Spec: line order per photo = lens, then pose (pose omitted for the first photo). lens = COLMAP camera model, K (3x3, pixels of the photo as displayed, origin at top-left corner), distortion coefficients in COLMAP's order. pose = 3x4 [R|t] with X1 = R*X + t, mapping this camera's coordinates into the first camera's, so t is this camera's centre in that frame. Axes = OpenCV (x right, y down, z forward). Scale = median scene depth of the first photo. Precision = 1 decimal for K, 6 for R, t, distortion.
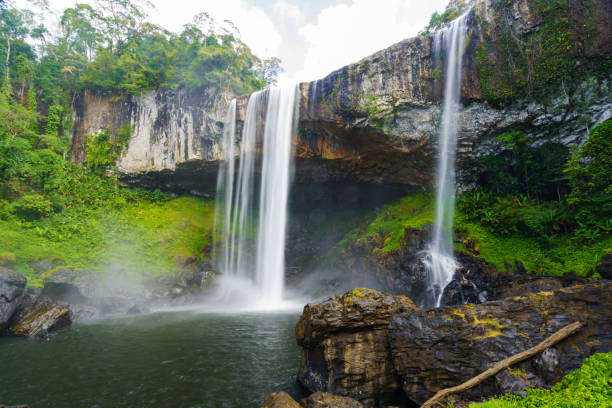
lens RADIAL K [[302.7, 0, 311.8], [0, 302.7, 229.2], [0, 0, 1]] dist [-0.001945, 0.002032]
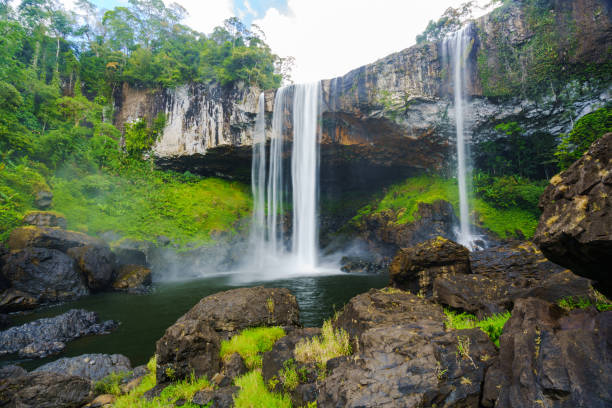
lens RADIAL K [[290.3, 0, 298.4], [0, 290.3, 204.2], [0, 0, 1]] dist [0.003755, 0.001491]
pose [[0.999616, -0.002223, 0.027624, -0.169693], [0.002969, 0.999631, -0.026988, 0.025722], [-0.027553, 0.027060, 0.999254, -0.106248]]
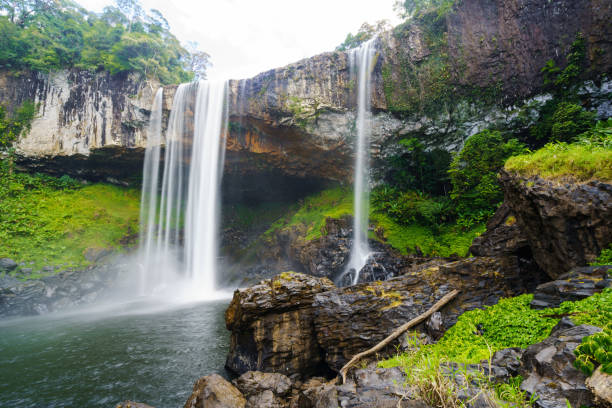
lens RADIAL K [[290.3, 0, 305.1], [0, 290.3, 203.5], [0, 0, 1]] dist [0.003755, 0.001491]
pose [[0.974031, 0.012814, 0.226053, -0.006044], [-0.000237, 0.998455, -0.055574, 0.001951], [-0.226415, 0.054078, 0.972528, -0.017482]]
